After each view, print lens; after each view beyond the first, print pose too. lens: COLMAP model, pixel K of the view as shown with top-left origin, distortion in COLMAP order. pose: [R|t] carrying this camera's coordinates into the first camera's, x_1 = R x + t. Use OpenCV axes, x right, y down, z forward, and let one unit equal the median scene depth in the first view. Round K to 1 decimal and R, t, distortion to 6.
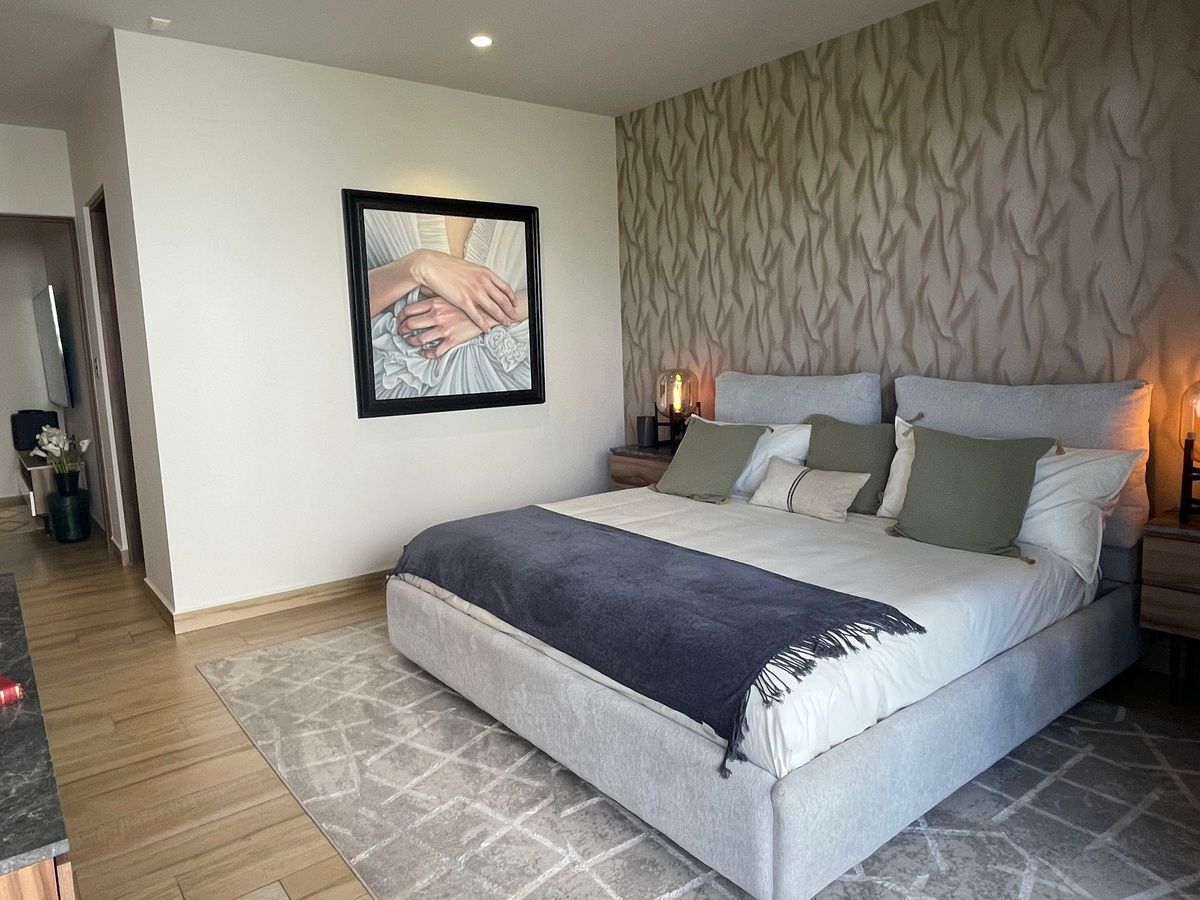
lens RADIAL K [[795.7, 0, 600.0], [0, 795.7, 450.0], [0, 0, 1]] dist [0.050902, -0.000025]
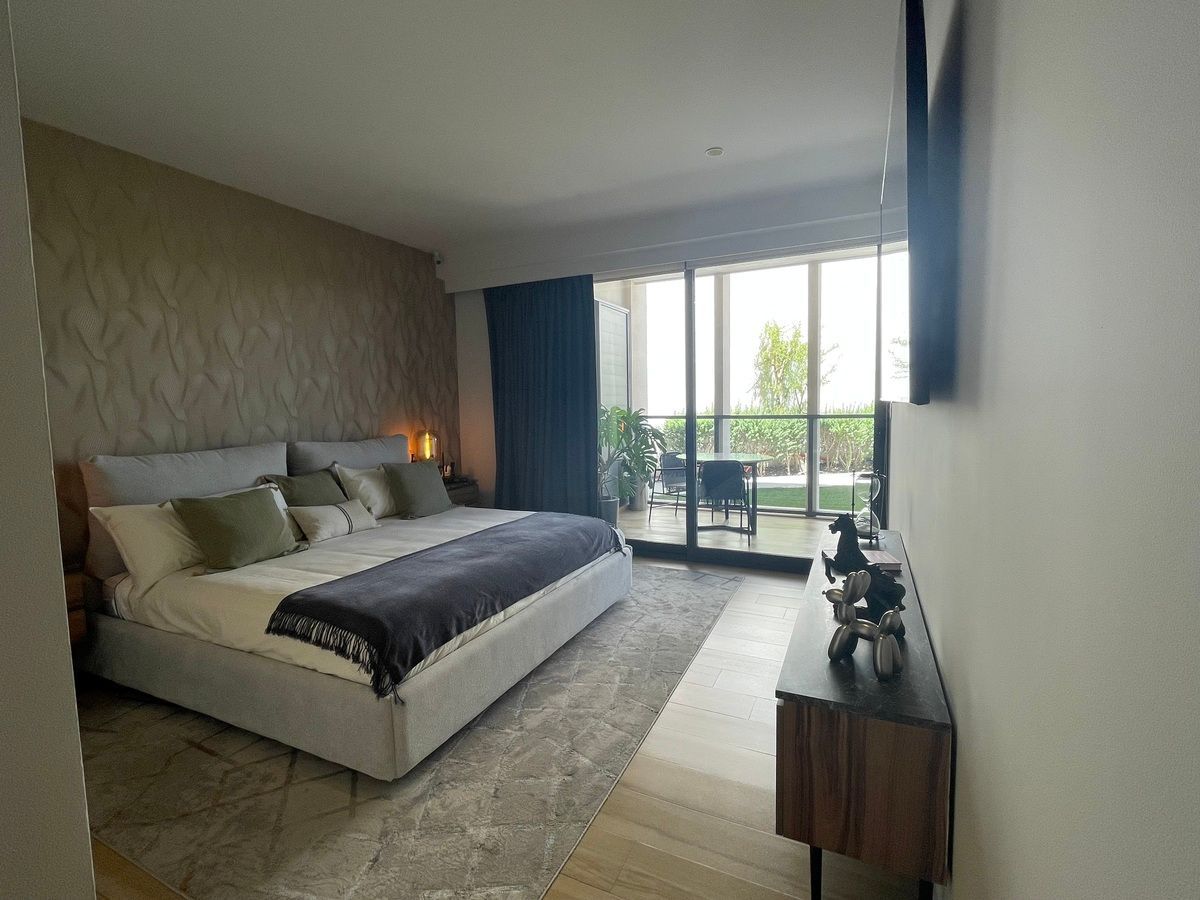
lens RADIAL K [[557.6, 0, 600.0], [0, 557.6, 450.0], [0, 0, 1]] dist [-0.000729, -0.000121]
pose [[-0.442820, -0.045055, 0.895478, -0.863383], [0.154459, 0.979972, 0.125687, -0.127833], [-0.883206, 0.193971, -0.426993, 1.015025]]
